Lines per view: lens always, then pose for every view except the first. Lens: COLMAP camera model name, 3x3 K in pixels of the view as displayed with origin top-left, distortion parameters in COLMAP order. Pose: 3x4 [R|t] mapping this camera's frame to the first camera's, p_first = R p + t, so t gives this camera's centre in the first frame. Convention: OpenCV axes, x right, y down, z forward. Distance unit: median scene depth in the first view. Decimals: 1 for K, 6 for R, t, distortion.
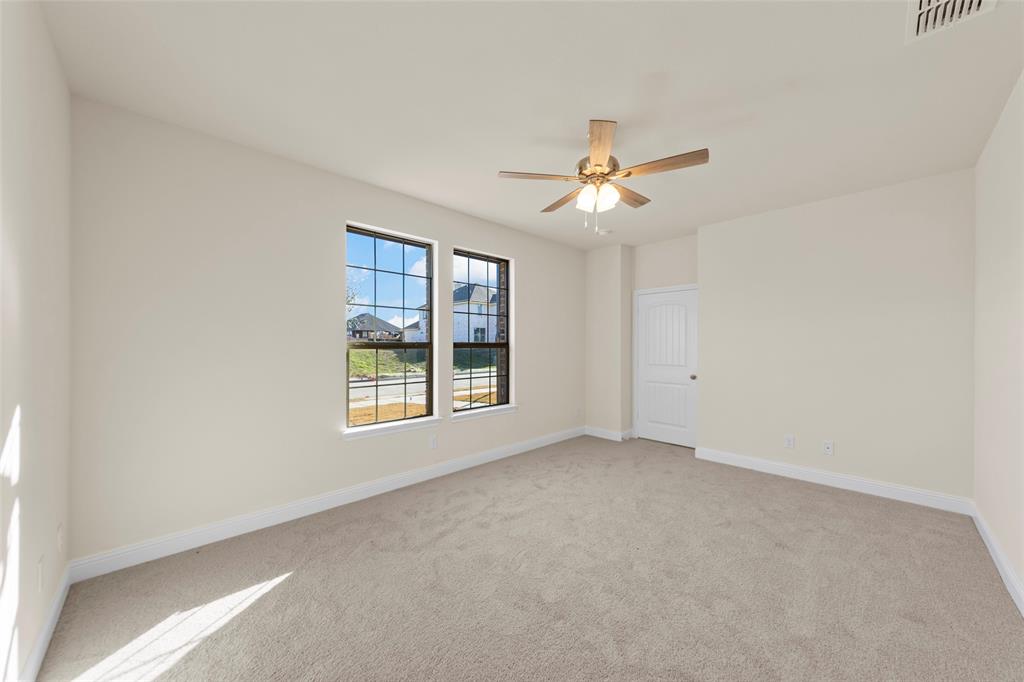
lens RADIAL K [[366.7, 0, 513.6], [0, 366.7, 347.0], [0, 0, 1]] dist [0.021426, -0.006516]
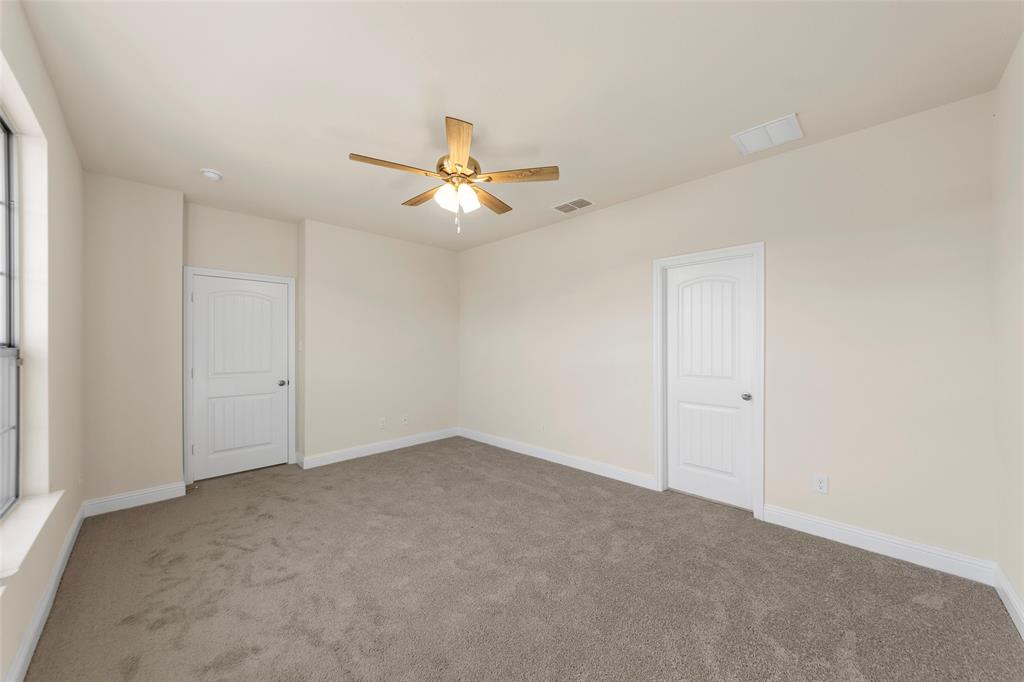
lens RADIAL K [[366.7, 0, 513.6], [0, 366.7, 347.0], [0, 0, 1]] dist [0.021426, -0.006516]
pose [[-0.016727, -0.001287, 0.999859, -0.521786], [0.009777, 0.999951, 0.001450, -0.001578], [-0.999812, 0.009800, -0.016713, 0.590453]]
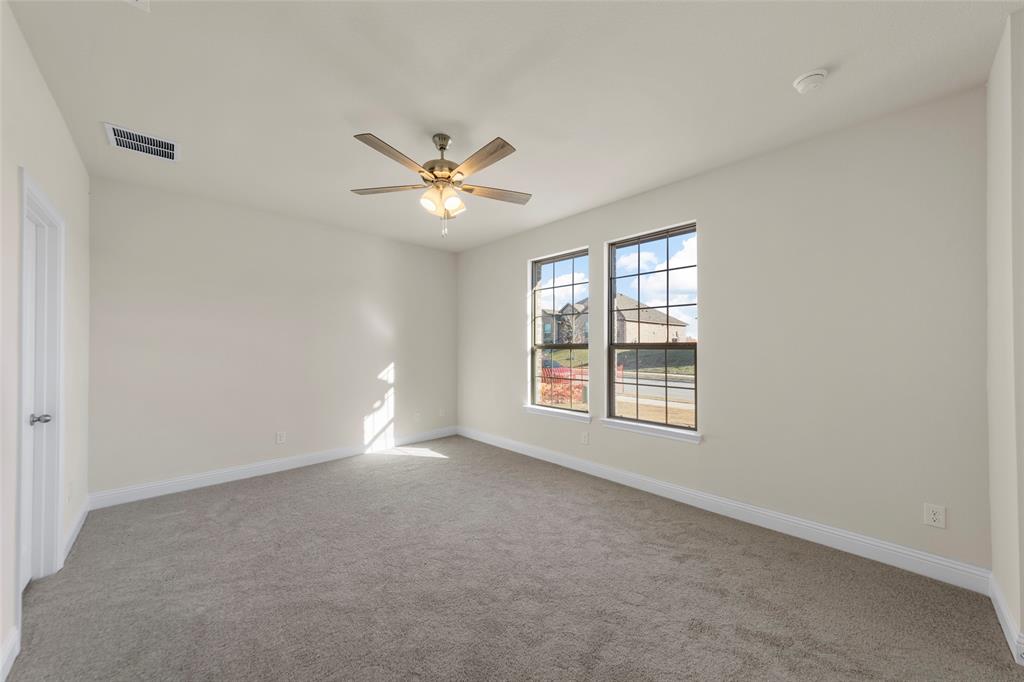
lens RADIAL K [[366.7, 0, 513.6], [0, 366.7, 347.0], [0, 0, 1]] dist [0.021426, -0.006516]
pose [[-0.012496, 0.002395, -0.999919, 0.843539], [-0.000494, 0.999997, 0.002401, -0.004752], [0.999922, 0.000524, -0.012495, 0.818852]]
